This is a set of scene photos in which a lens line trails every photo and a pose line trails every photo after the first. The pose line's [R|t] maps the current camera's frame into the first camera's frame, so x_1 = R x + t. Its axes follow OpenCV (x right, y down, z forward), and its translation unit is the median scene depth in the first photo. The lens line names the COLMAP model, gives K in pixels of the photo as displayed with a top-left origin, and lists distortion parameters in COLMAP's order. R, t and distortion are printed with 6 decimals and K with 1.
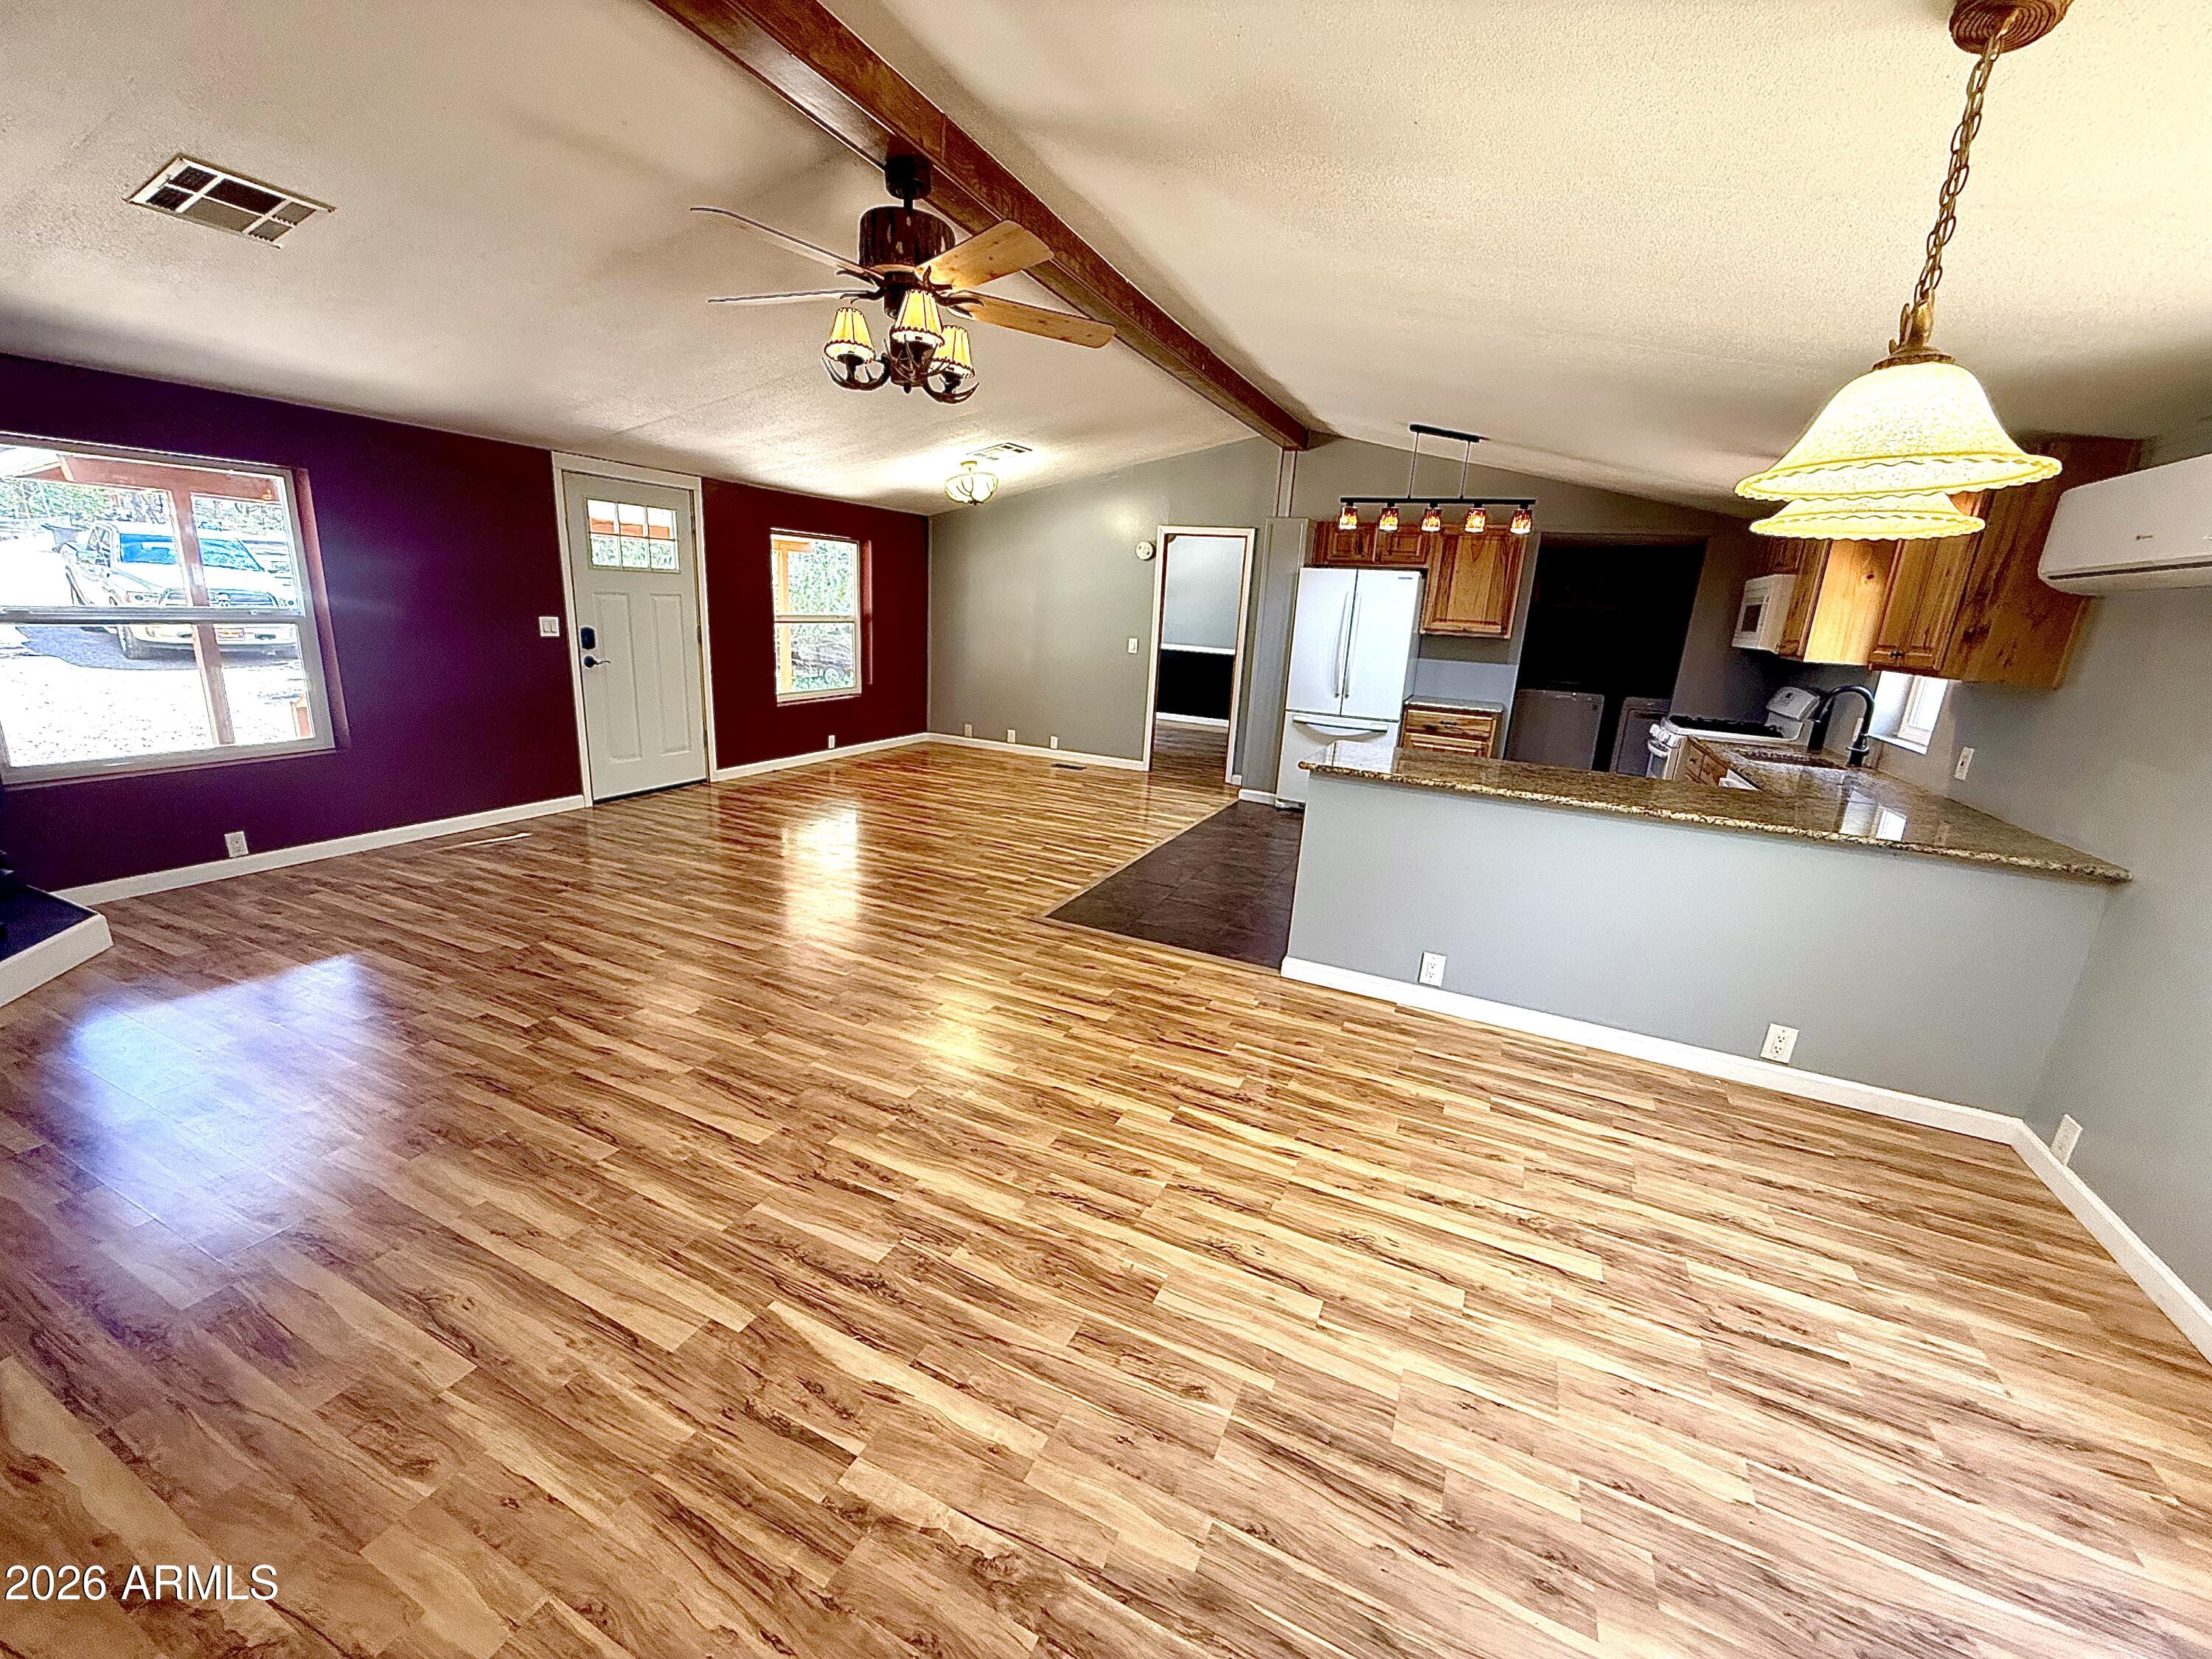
lens RADIAL K [[882.7, 0, 1103.5], [0, 882.7, 832.6], [0, 0, 1]] dist [-0.000961, 0.000037]
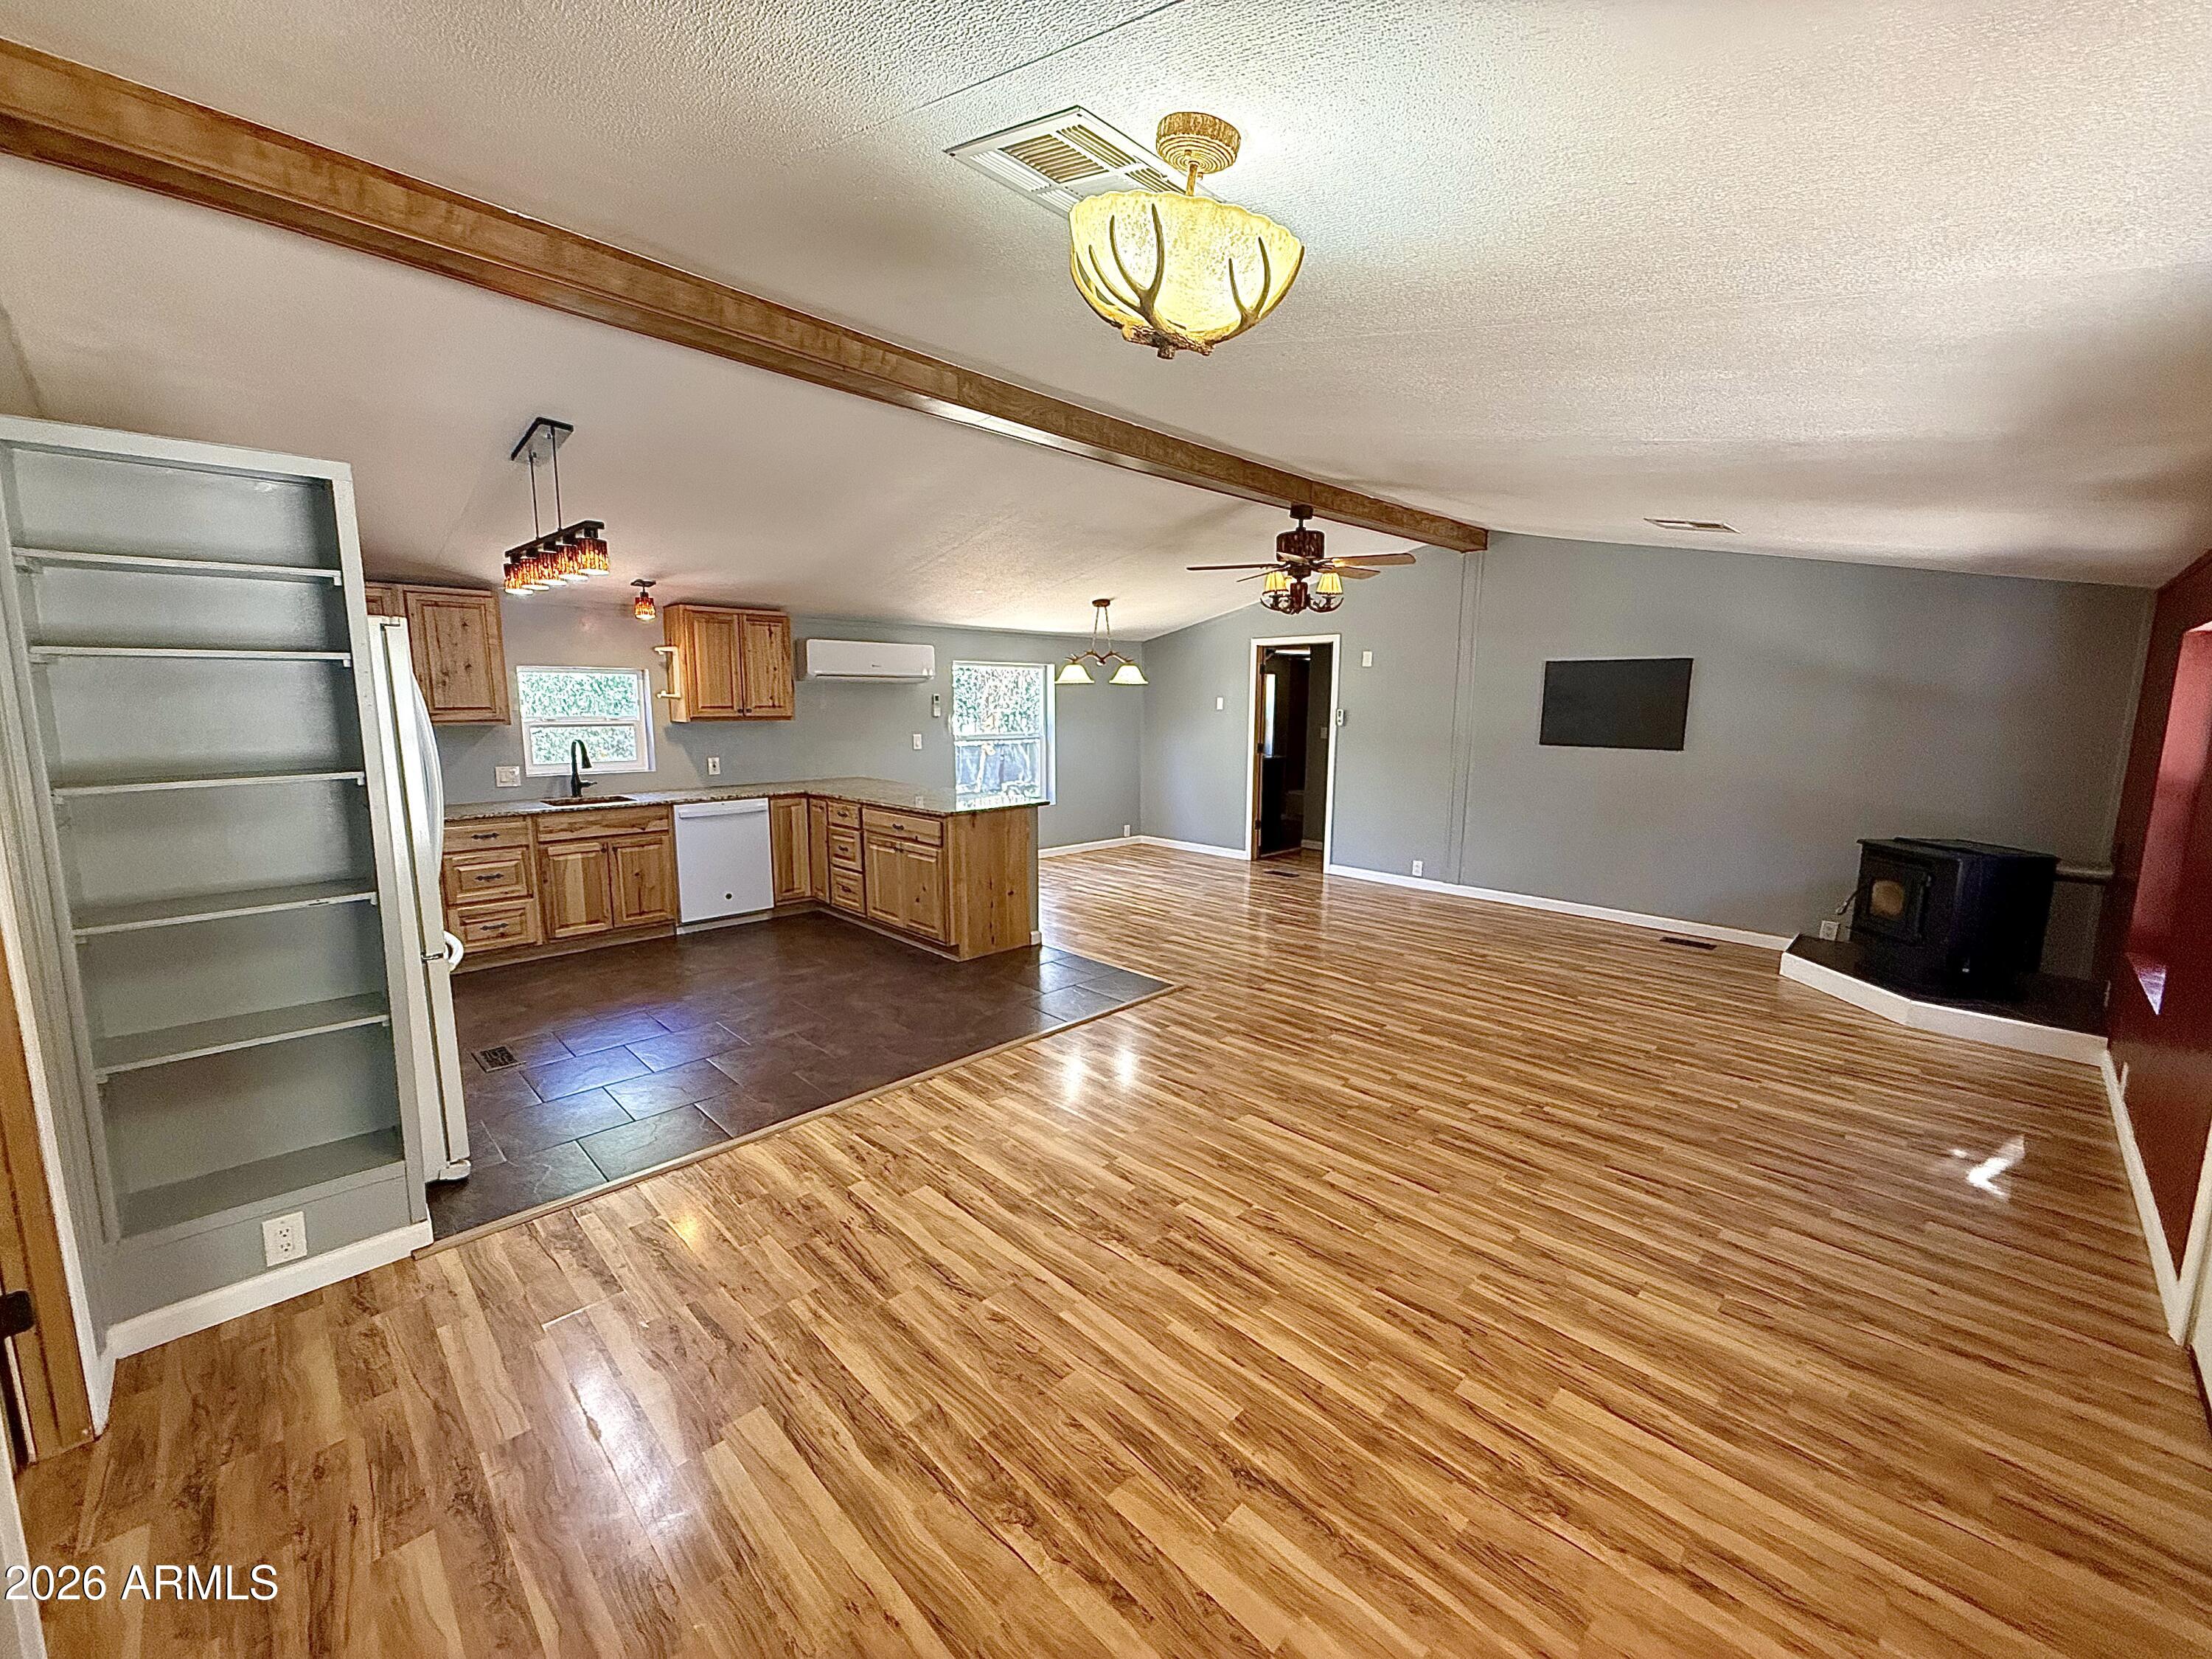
lens RADIAL K [[882.7, 0, 1105.7], [0, 882.7, 824.7], [0, 0, 1]] dist [-0.000961, 0.000037]
pose [[-0.935486, -0.112730, 0.334900, -0.347203], [0.030686, 0.918252, 0.394806, -0.558743], [-0.352029, 0.379613, -0.855552, 1.955357]]
